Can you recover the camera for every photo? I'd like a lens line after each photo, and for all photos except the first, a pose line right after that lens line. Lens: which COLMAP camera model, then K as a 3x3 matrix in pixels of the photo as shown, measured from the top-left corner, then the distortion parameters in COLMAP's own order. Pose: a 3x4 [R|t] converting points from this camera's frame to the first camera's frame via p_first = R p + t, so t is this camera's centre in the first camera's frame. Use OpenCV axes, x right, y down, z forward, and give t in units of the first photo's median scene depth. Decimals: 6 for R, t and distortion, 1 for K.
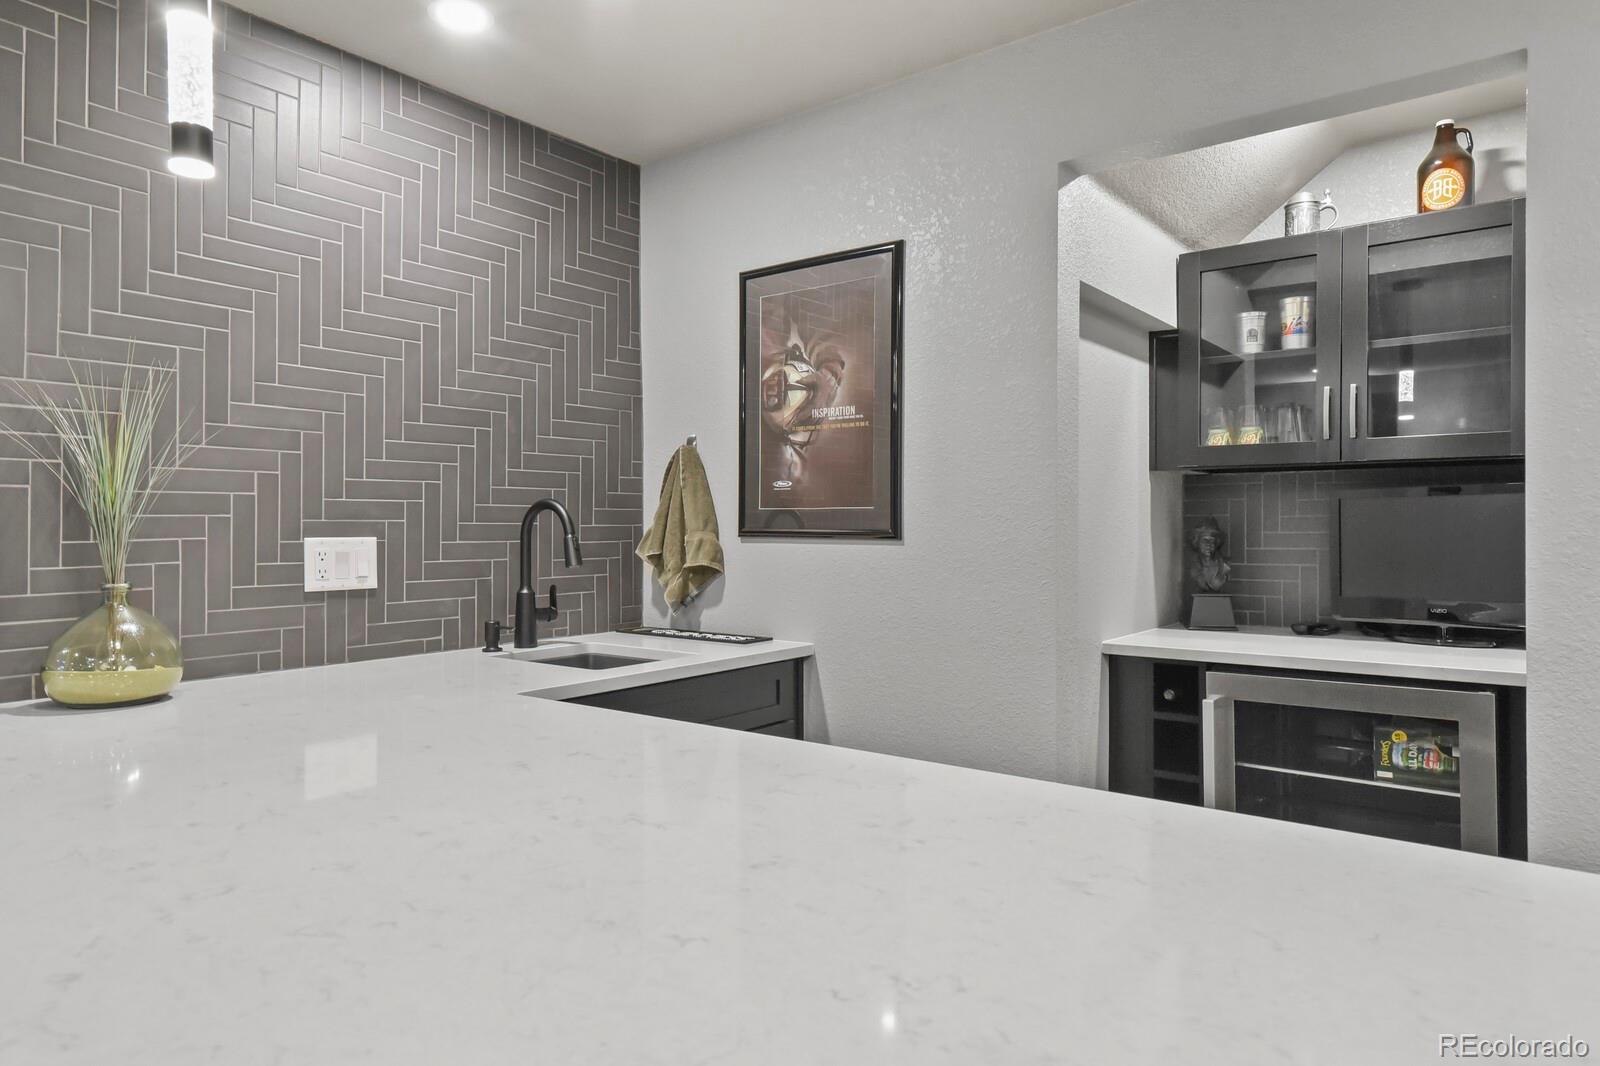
lens RADIAL K [[1001.8, 0, 804.9], [0, 1001.8, 526.8], [0, 0, 1]] dist [0.014864, 0.000994]
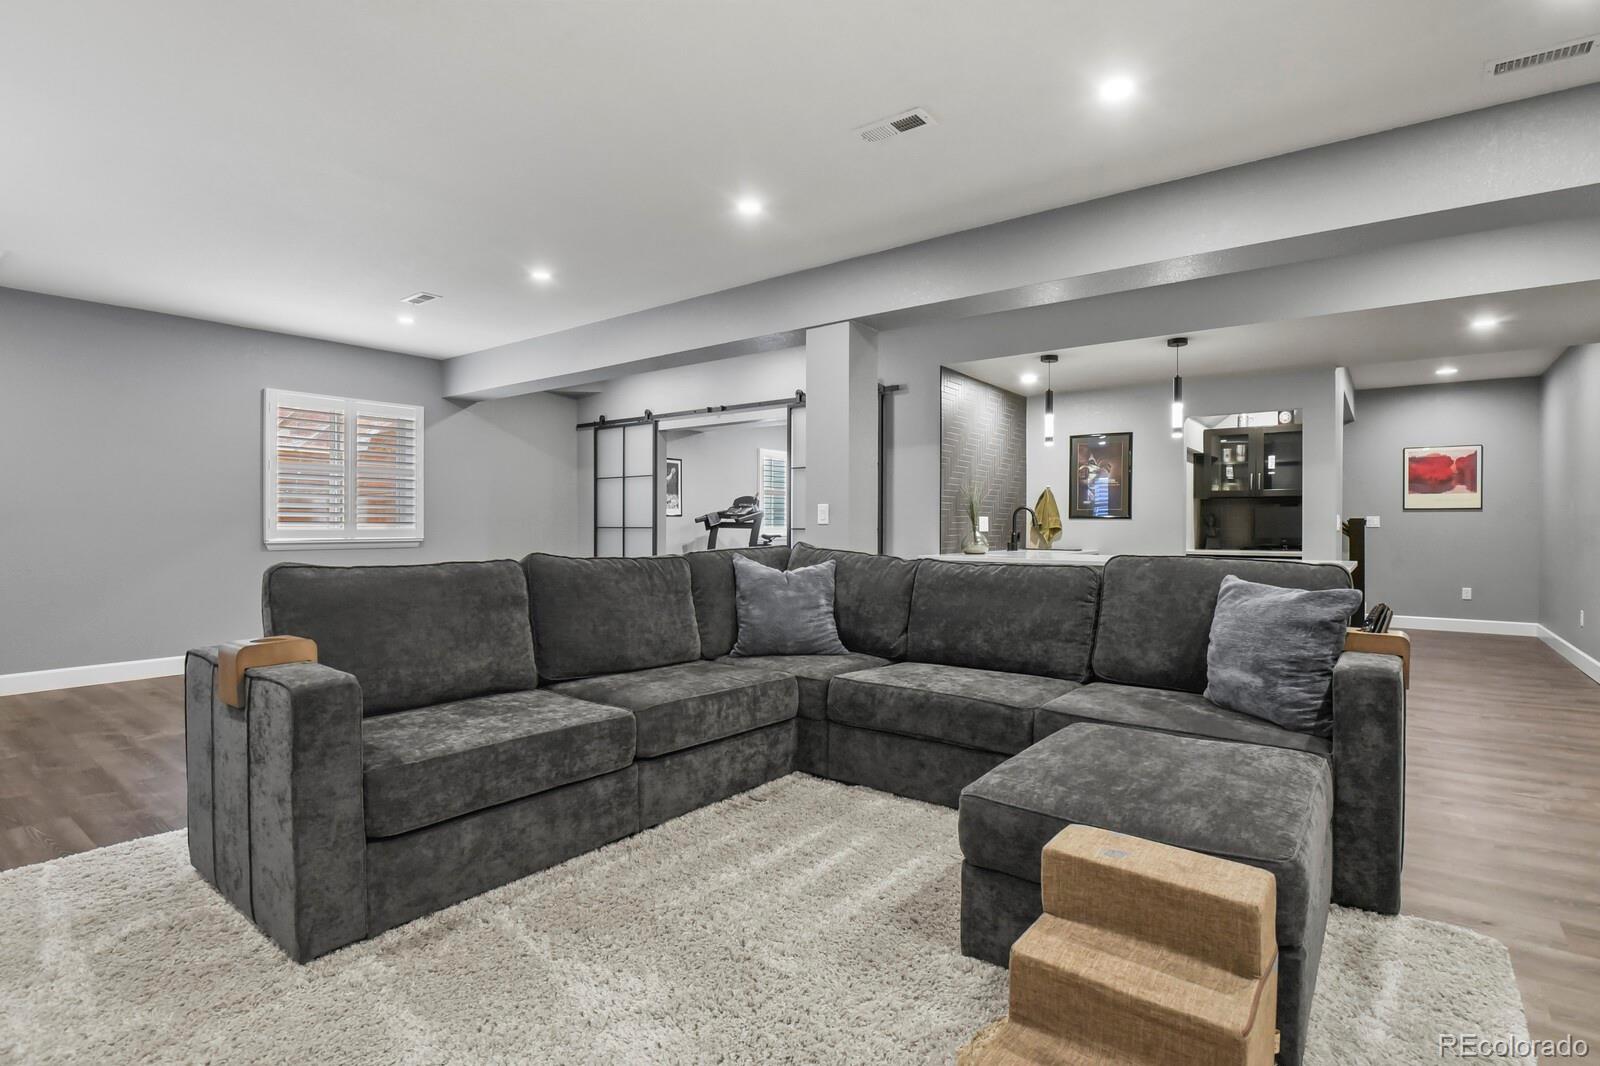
lens RADIAL K [[777.2, 0, 811.2], [0, 777.2, 527.5], [0, 0, 1]] dist [-0.014312, -0.003939]
pose [[0.999959, 0.005103, 0.007499, -0.959994], [-0.005128, 0.999981, 0.003360, 0.036902], [-0.007482, -0.003398, 0.999966, -1.554626]]
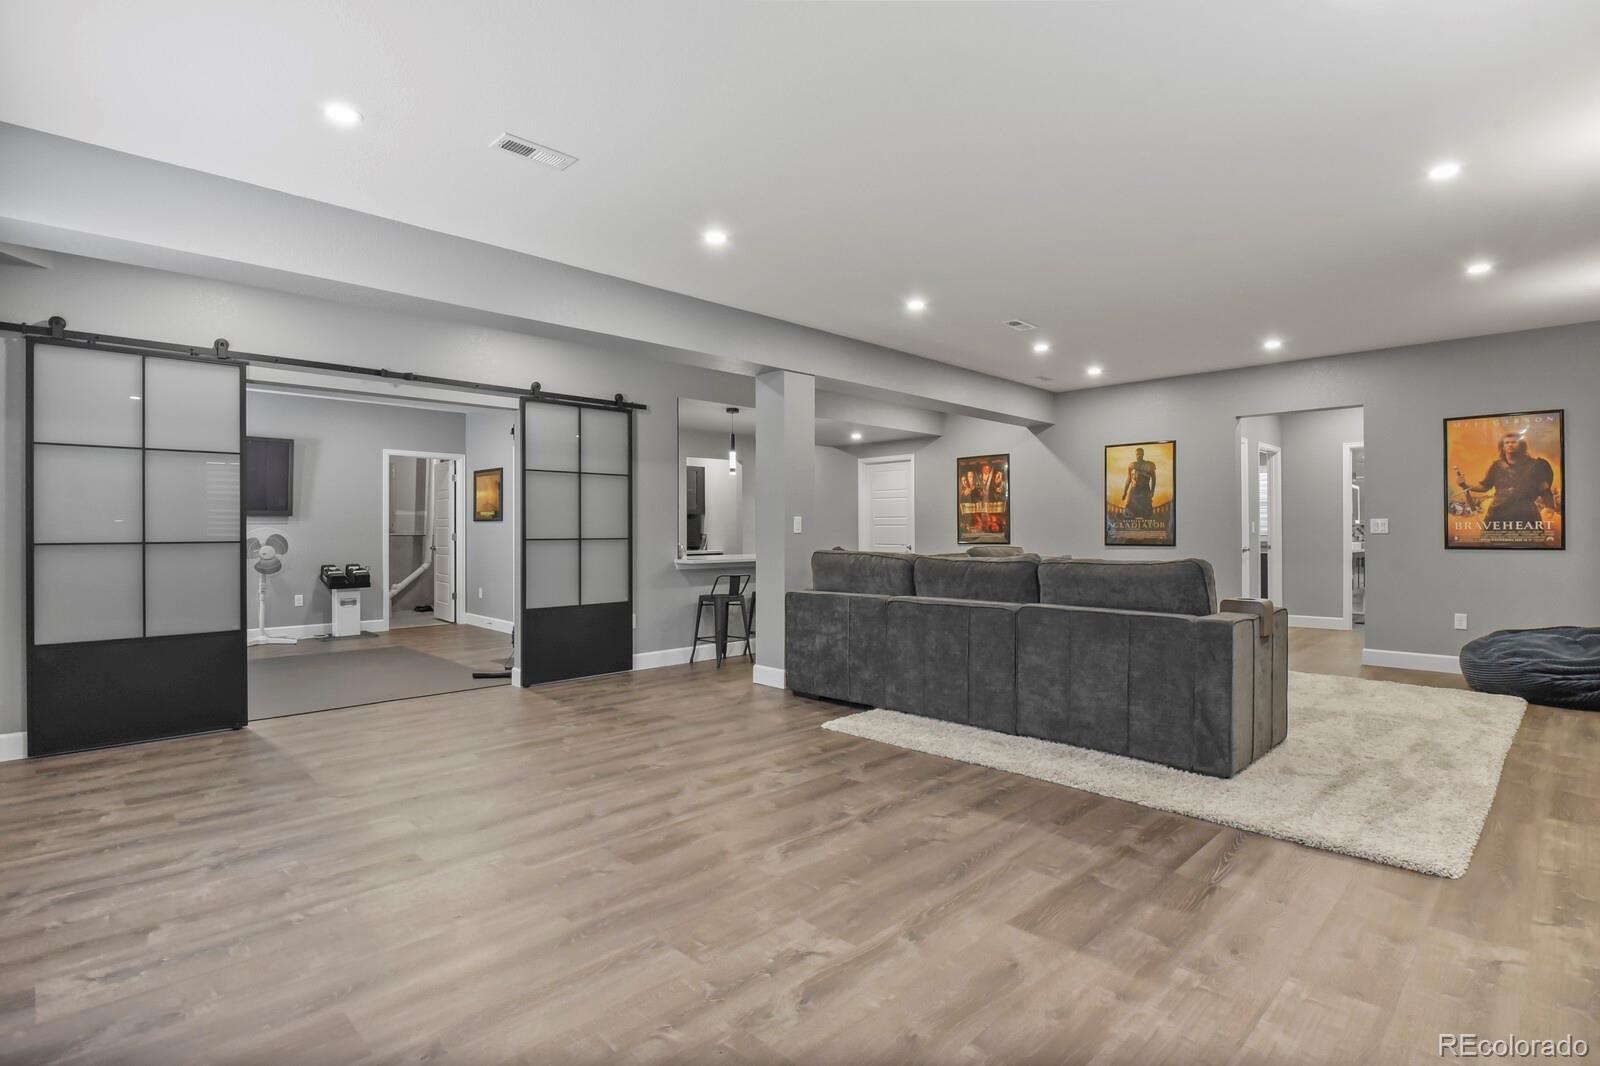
lens RADIAL K [[777.2, 0, 807.4], [0, 777.2, 527.5], [0, 0, 1]] dist [-0.014312, -0.003939]
pose [[0.110895, 0.010029, 0.993782, -3.097094], [0.009614, 0.999891, -0.011163, 0.045933], [-0.993786, 0.010792, 0.110787, -0.053057]]
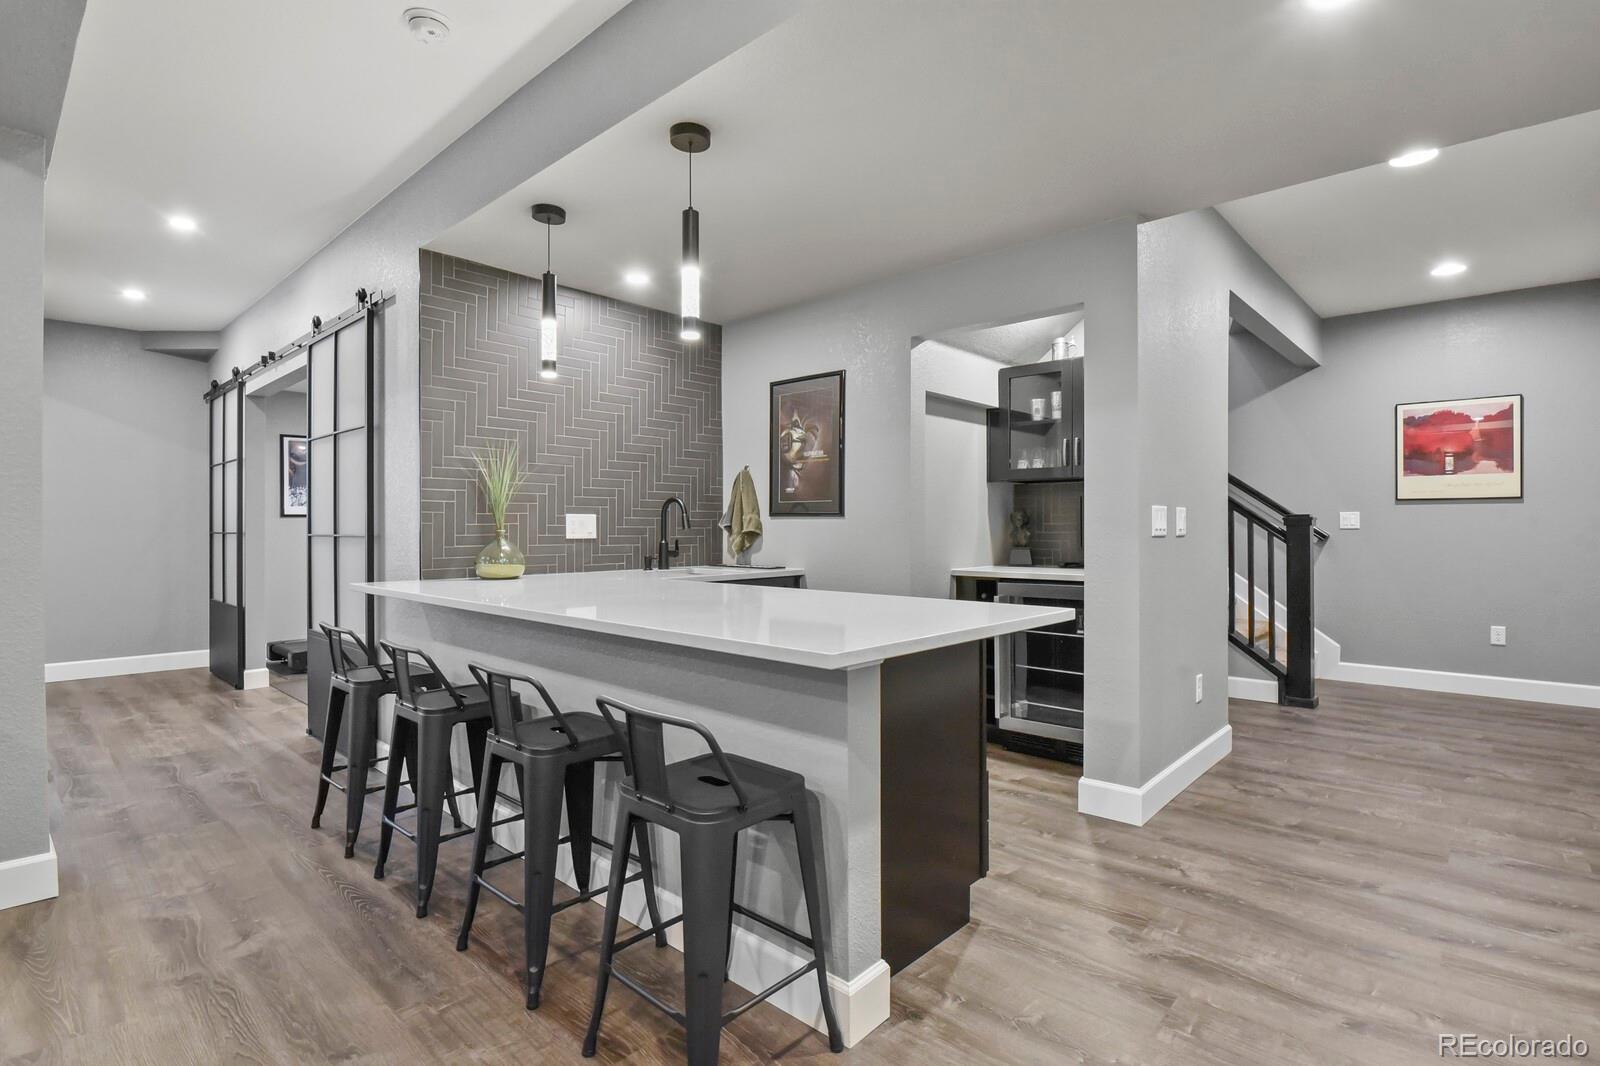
lens RADIAL K [[777.2, 0, 802.2], [0, 777.2, 525.1], [0, 0, 1]] dist [-0.014312, -0.003939]
pose [[0.995913, 0.001975, -0.090296, 0.144421], [-0.002042, 0.999998, -0.000649, 0.029750], [0.090294, 0.000831, 0.995915, -0.546701]]
